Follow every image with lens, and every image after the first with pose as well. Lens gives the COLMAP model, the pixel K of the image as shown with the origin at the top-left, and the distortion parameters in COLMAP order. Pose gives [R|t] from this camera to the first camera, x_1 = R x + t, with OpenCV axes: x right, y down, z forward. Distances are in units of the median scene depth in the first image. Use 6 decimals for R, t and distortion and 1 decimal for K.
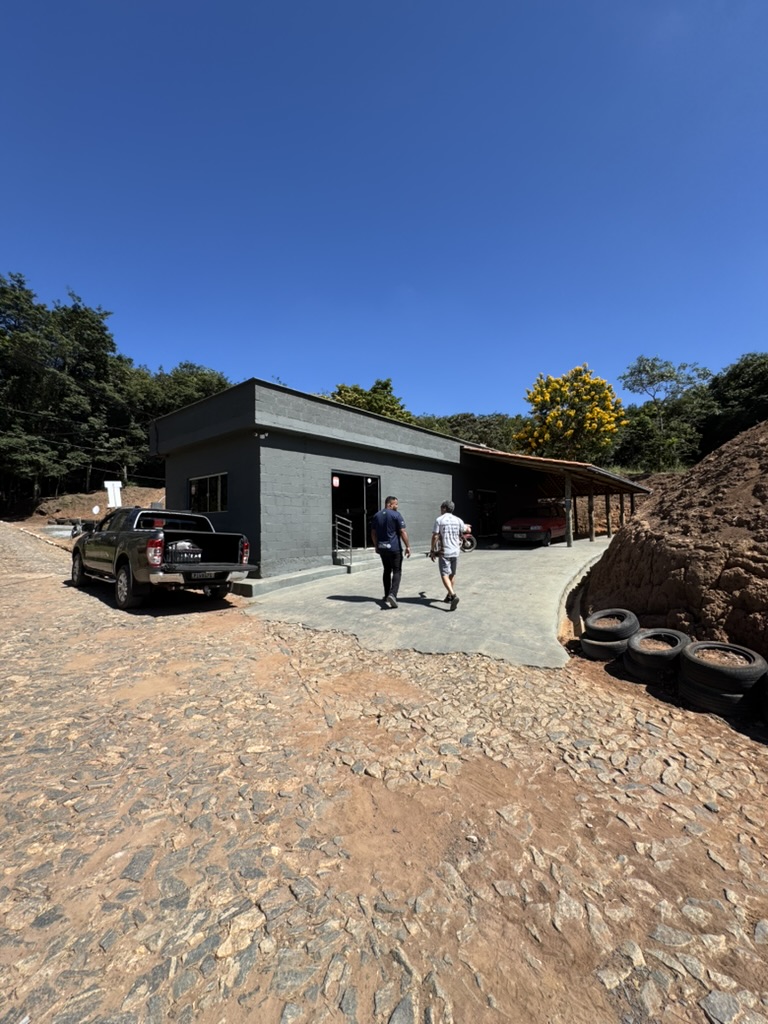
lens RADIAL K [[410.8, 0, 385.1], [0, 410.8, 511.0], [0, 0, 1]] dist [-0.000404, -0.000052]
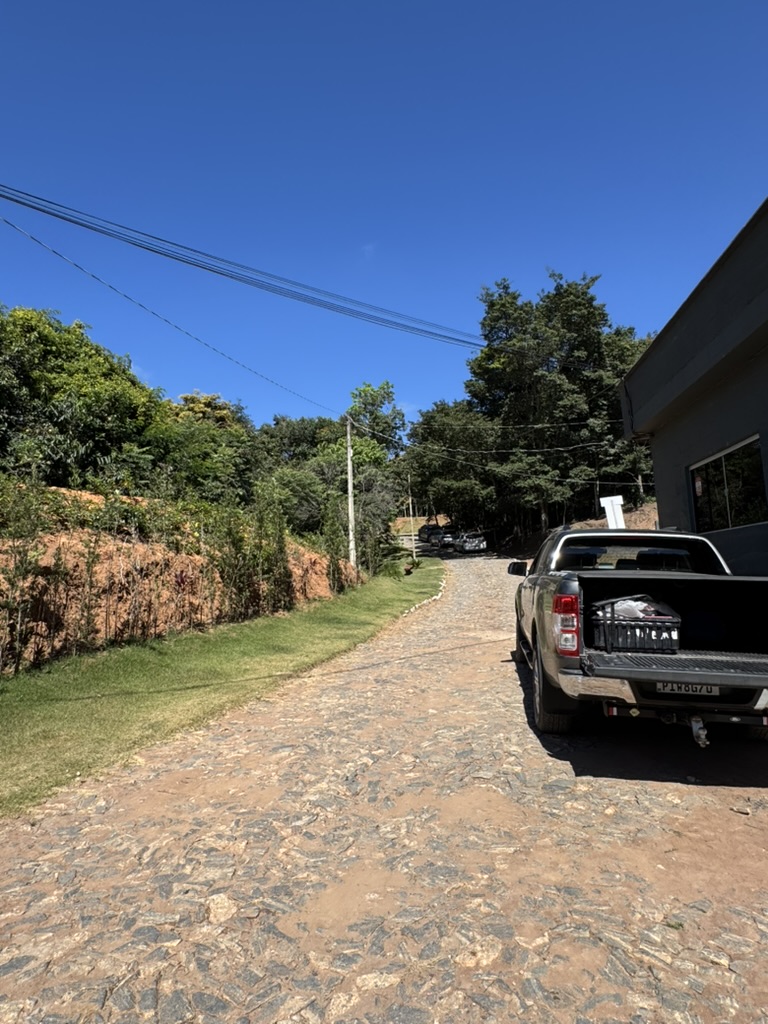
lens RADIAL K [[572.6, 0, 385.5], [0, 572.6, 509.3], [0, 0, 1]] dist [-0.001599, -0.000082]
pose [[0.516919, -0.110897, -0.848821, -0.028733], [0.071298, 0.993705, -0.086407, 0.003936], [0.853060, -0.015854, 0.521572, 0.123617]]
